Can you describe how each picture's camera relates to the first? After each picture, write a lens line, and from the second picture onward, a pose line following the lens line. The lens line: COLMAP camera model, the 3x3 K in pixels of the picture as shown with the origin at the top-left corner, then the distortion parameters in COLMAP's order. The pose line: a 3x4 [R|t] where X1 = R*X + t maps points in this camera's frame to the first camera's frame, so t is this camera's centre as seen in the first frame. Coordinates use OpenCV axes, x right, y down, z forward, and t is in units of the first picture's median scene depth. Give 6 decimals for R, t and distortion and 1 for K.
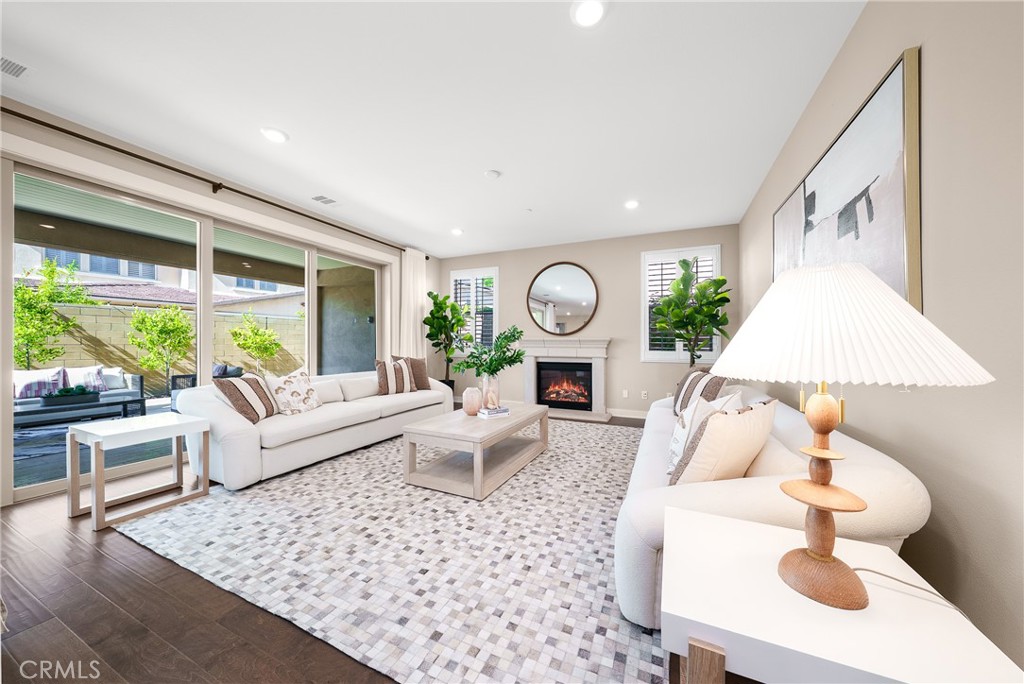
lens RADIAL K [[346.0, 0, 513.4], [0, 346.0, 352.1], [0, 0, 1]] dist [0.000765, -0.000001]
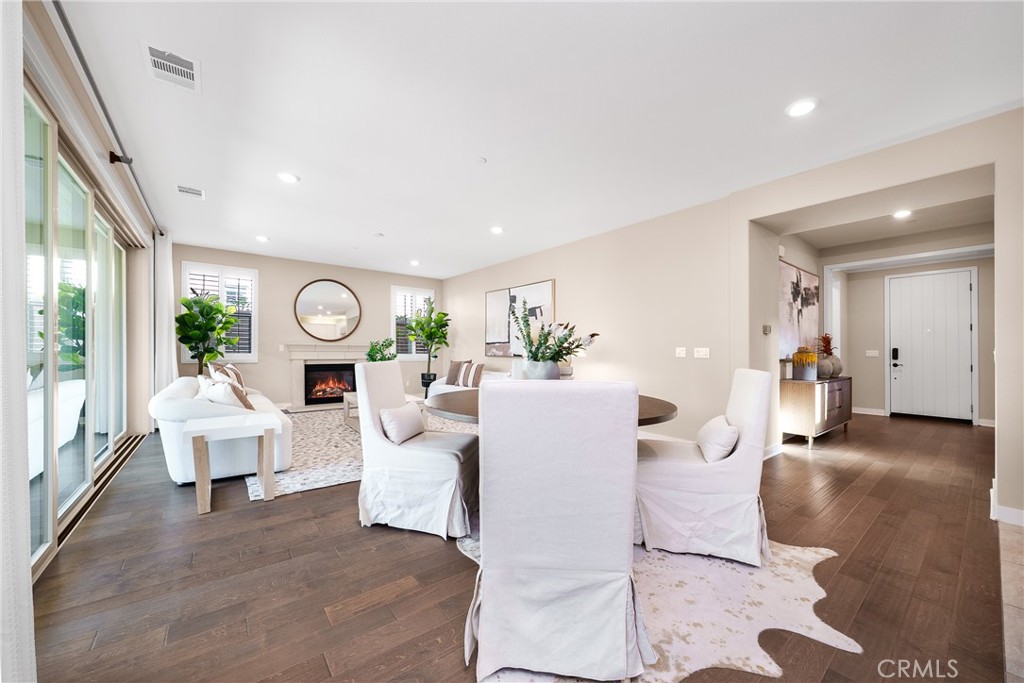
lens RADIAL K [[377.7, 0, 510.0], [0, 377.7, 367.7], [0, 0, 1]] dist [-0.000396, -0.000017]
pose [[0.458098, -0.041831, 0.887917, -1.285069], [0.013711, 0.999106, 0.039996, -0.002819], [-0.888796, -0.006148, 0.458262, -0.249546]]
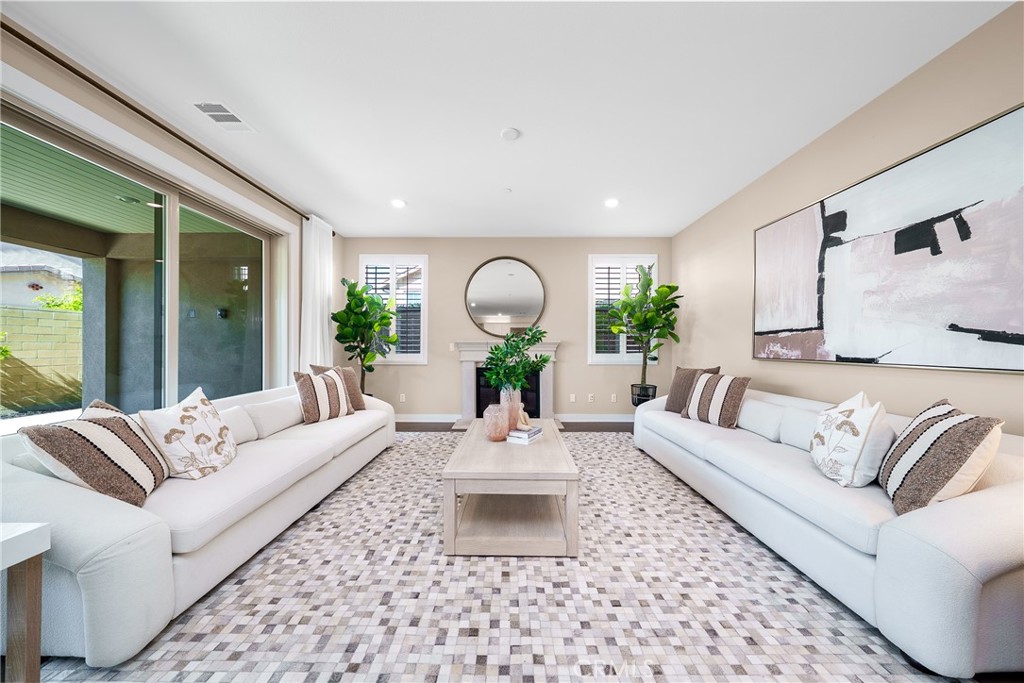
lens RADIAL K [[353.4, 0, 508.9], [0, 353.4, 352.3], [0, 0, 1]] dist [-0.002322, -0.000098]
pose [[0.911030, -0.010901, 0.412196, -0.412059], [0.014348, 0.999883, -0.005269, -0.008788], [-0.412091, 0.010714, 0.911080, 0.274946]]
